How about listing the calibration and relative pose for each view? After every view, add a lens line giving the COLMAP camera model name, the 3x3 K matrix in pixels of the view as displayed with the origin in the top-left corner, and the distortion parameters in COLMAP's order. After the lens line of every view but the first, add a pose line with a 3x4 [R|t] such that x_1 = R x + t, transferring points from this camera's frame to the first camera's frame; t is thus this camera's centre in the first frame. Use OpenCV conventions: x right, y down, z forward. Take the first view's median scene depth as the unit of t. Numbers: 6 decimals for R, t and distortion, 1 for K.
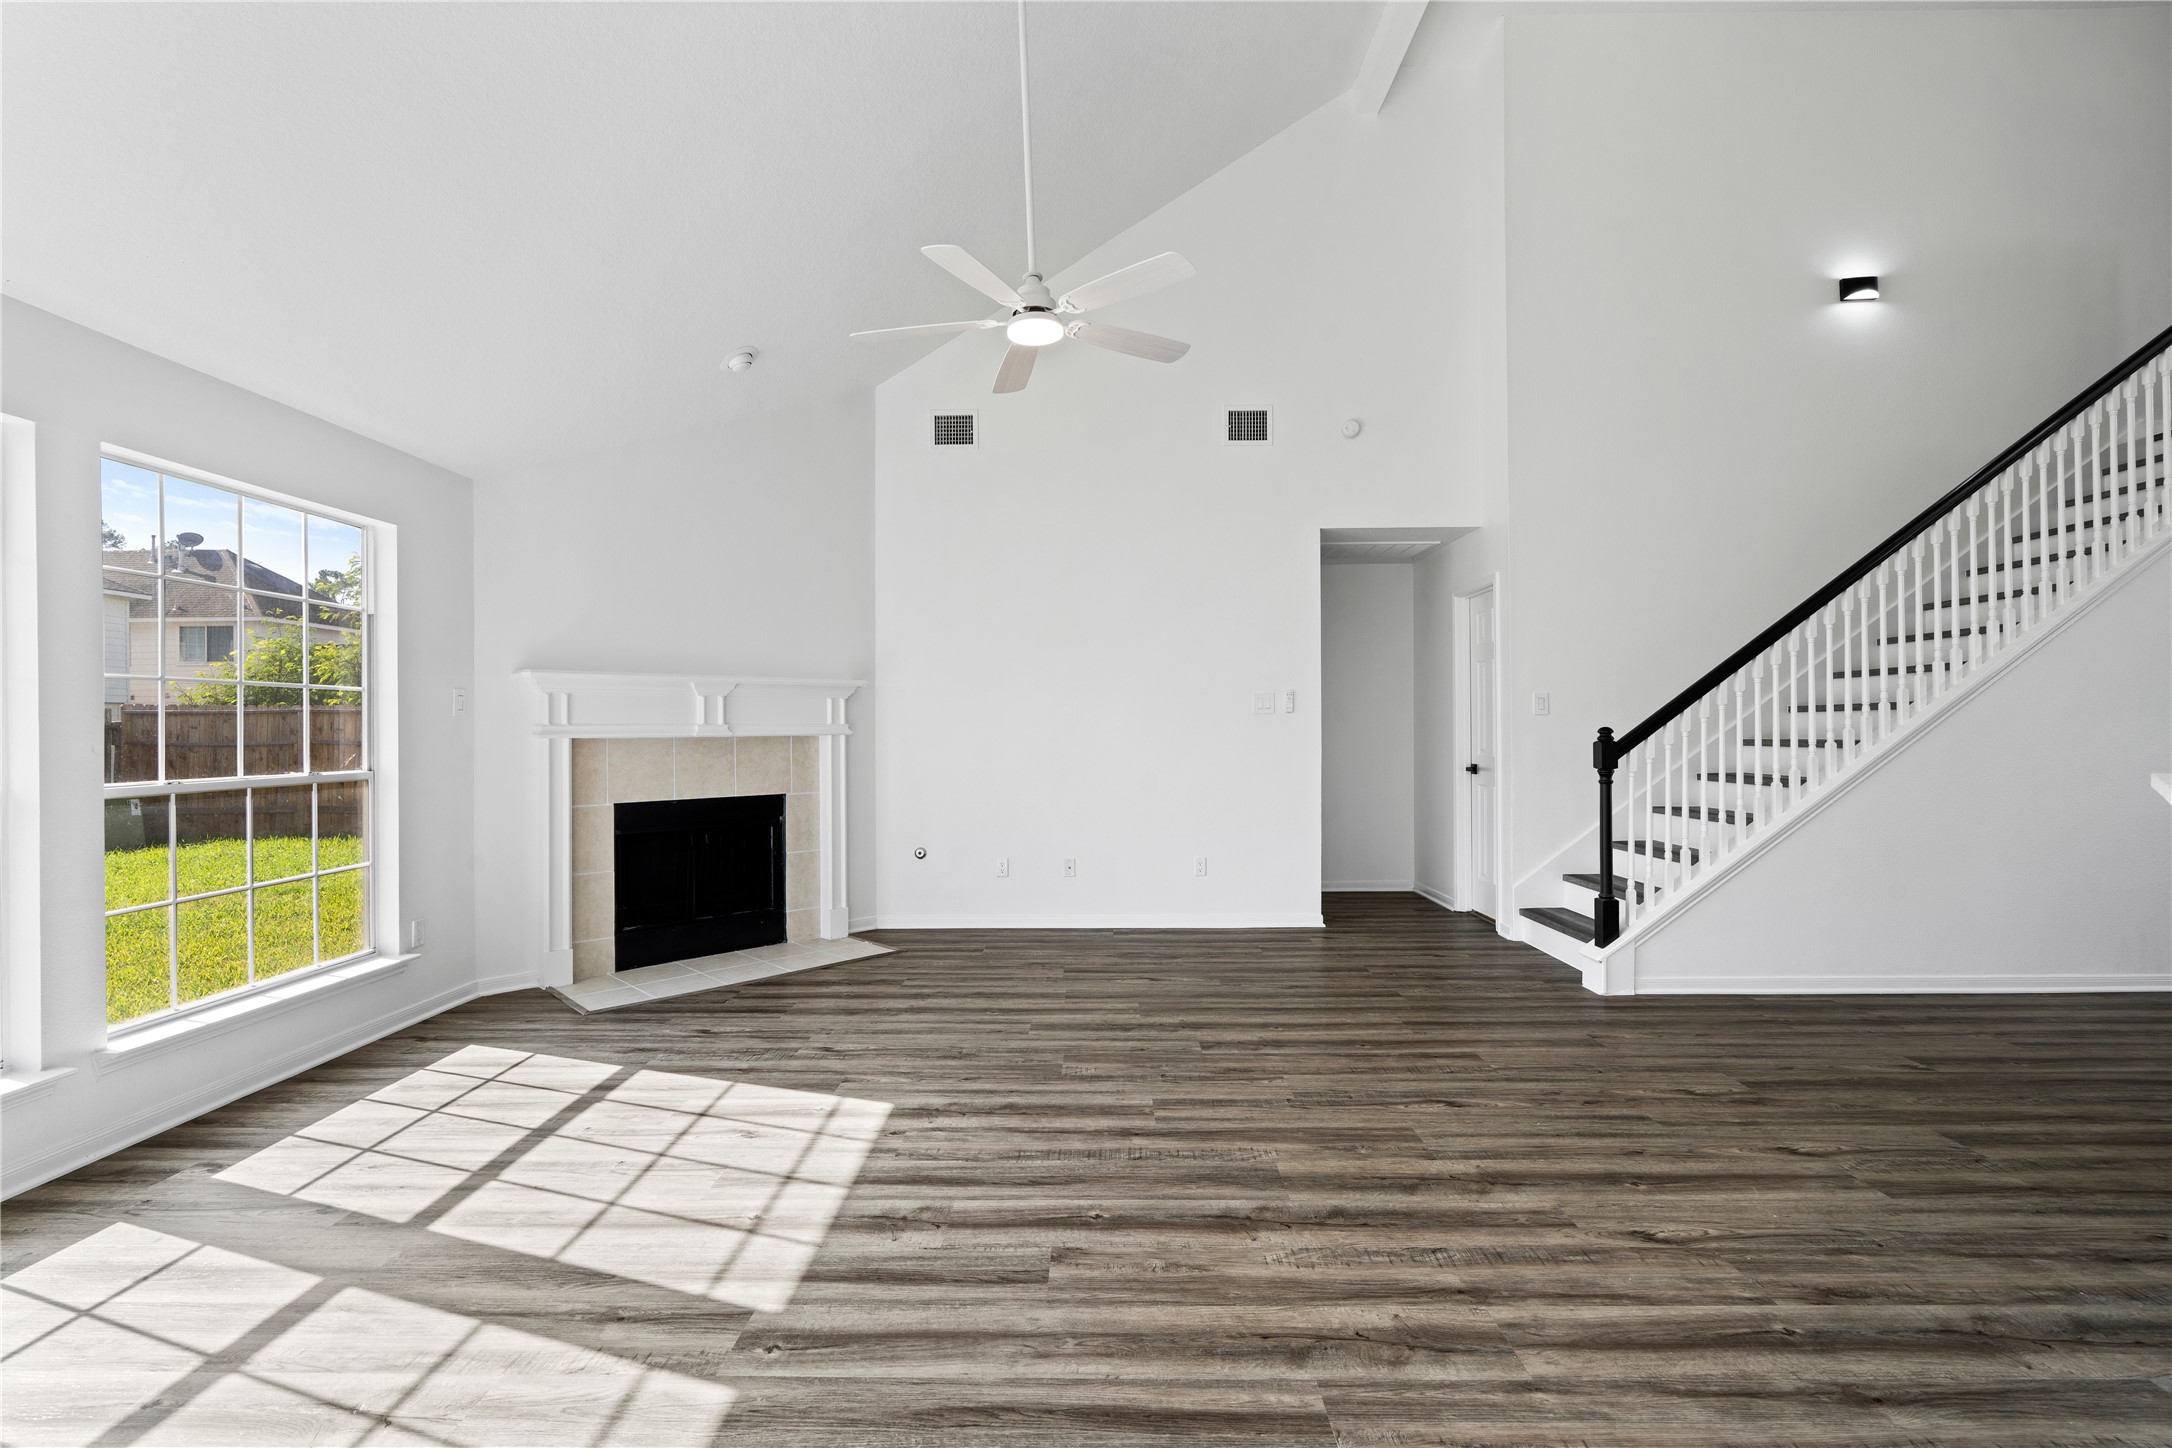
lens RADIAL K [[1016.5, 0, 1113.1], [0, 1016.5, 727.5], [0, 0, 1]] dist [-0.009567, 0.002872]
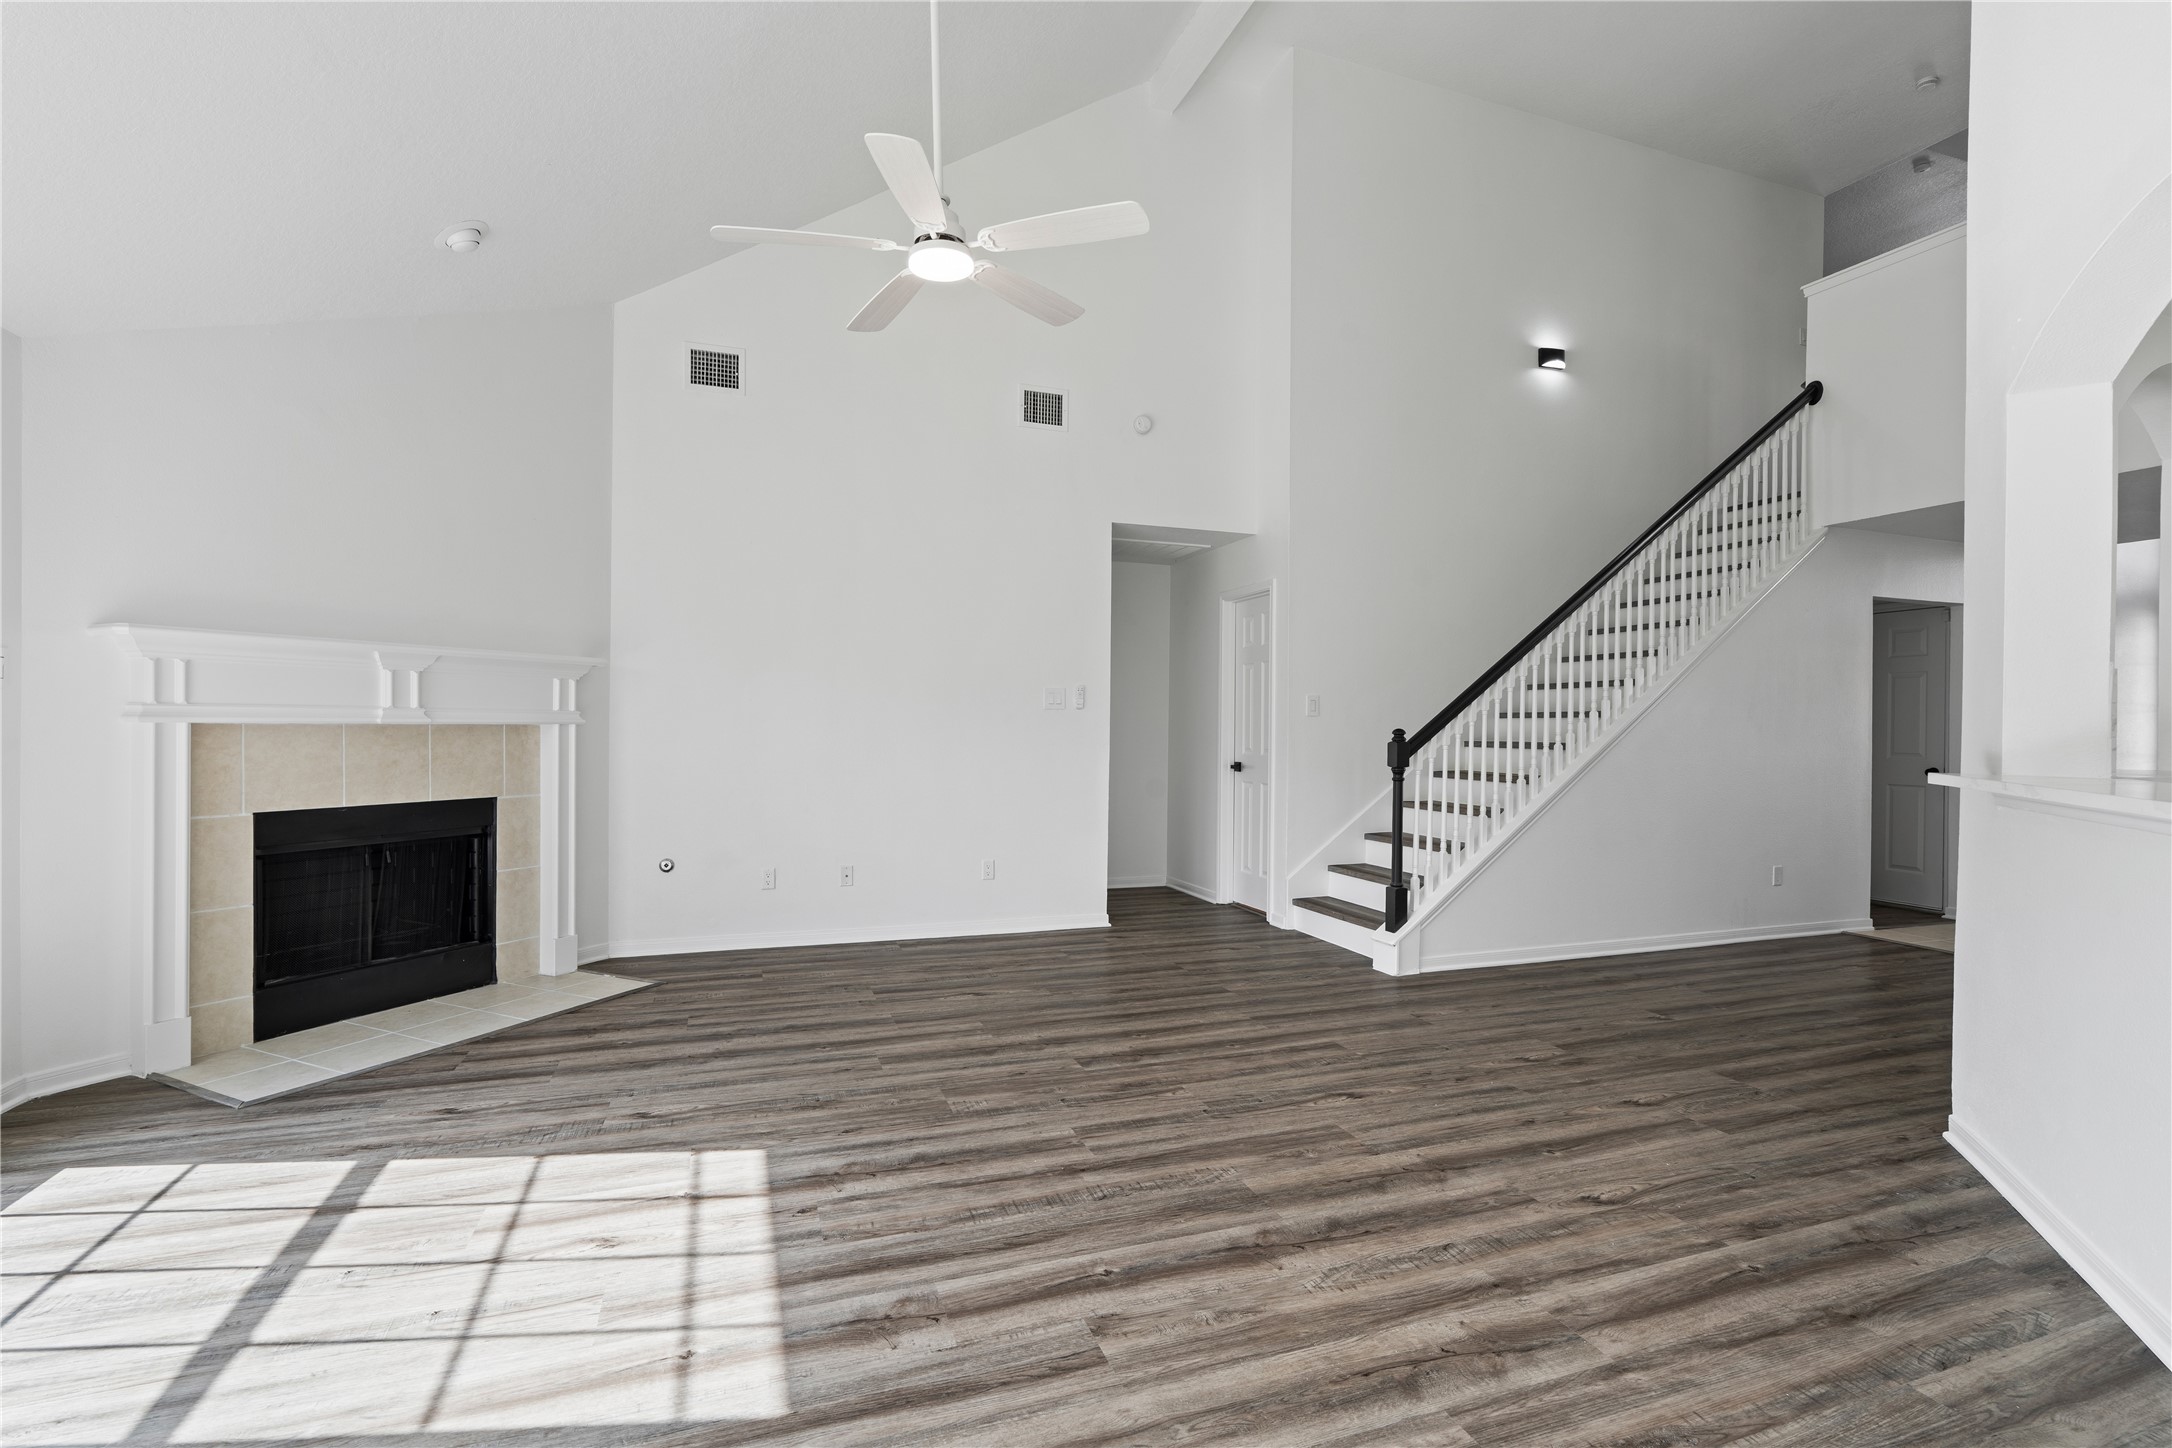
lens RADIAL K [[1016.5, 0, 1133.5], [0, 1016.5, 737.6], [0, 0, 1]] dist [-0.009567, 0.002872]
pose [[0.930988, 0.011607, 0.364864, -0.178291], [-0.016587, 0.999807, 0.010518, 0.002448], [-0.364672, -0.015845, 0.931001, 0.095643]]
